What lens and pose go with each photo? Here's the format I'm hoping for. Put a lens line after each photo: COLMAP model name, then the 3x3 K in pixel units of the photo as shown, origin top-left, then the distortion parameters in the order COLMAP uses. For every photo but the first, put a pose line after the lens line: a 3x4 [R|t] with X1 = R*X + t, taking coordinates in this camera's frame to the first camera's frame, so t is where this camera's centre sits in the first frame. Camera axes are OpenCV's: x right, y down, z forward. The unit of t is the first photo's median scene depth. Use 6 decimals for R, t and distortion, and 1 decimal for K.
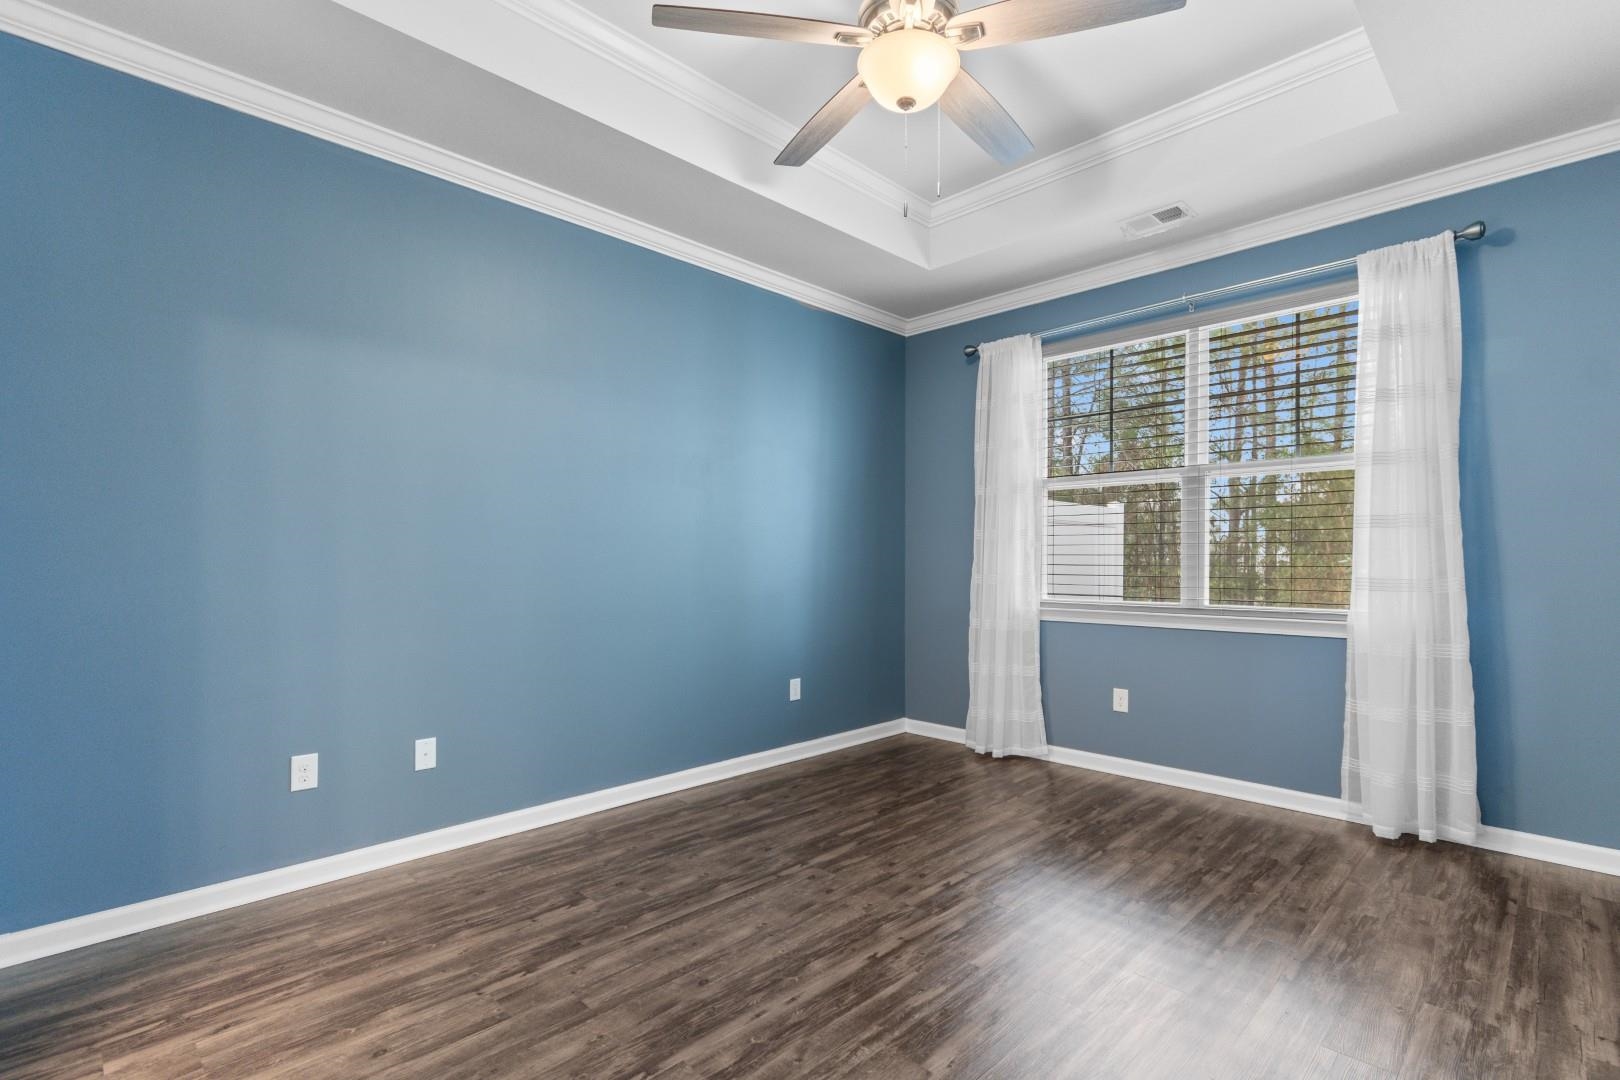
lens RADIAL K [[725.5, 0, 814.4], [0, 725.5, 540.4], [0, 0, 1]] dist [0.004109, 0.000198]
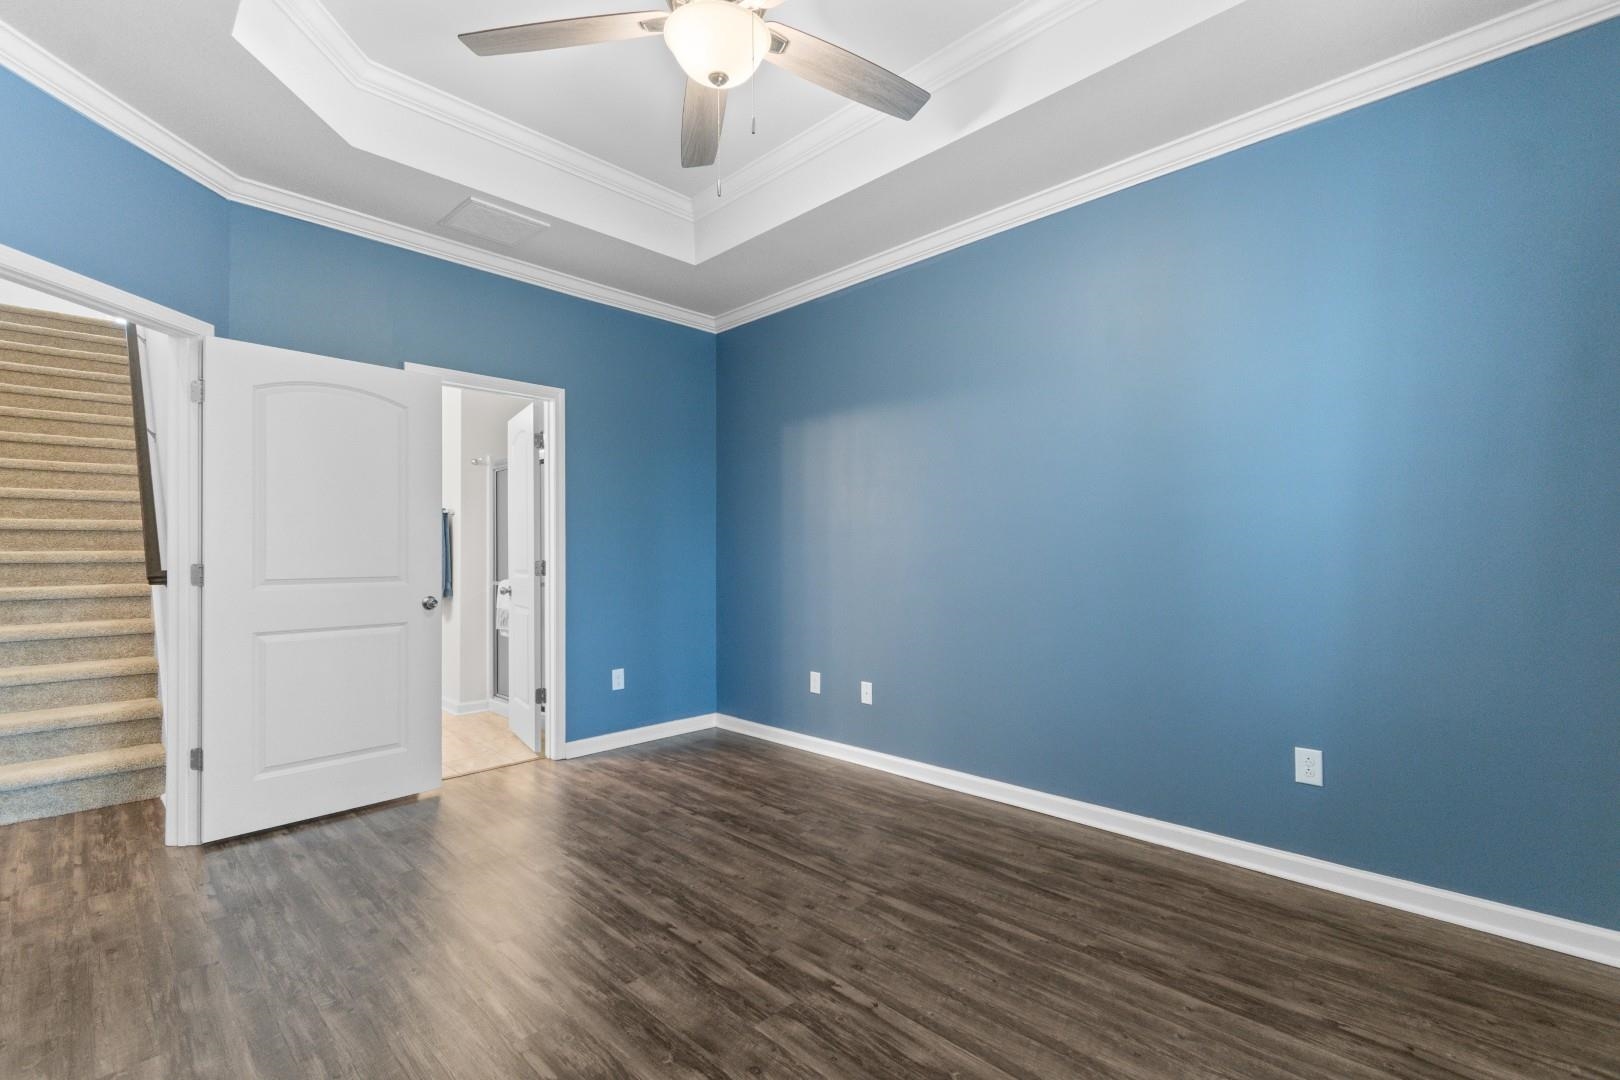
lens RADIAL K [[725.5, 0, 814.3], [0, 725.5, 549.6], [0, 0, 1]] dist [0.004109, 0.000198]
pose [[0.020324, -0.009264, -0.999751, 0.978460], [0.031517, 0.999466, -0.008621, 0.040286], [0.999297, -0.031334, 0.020605, 1.036998]]
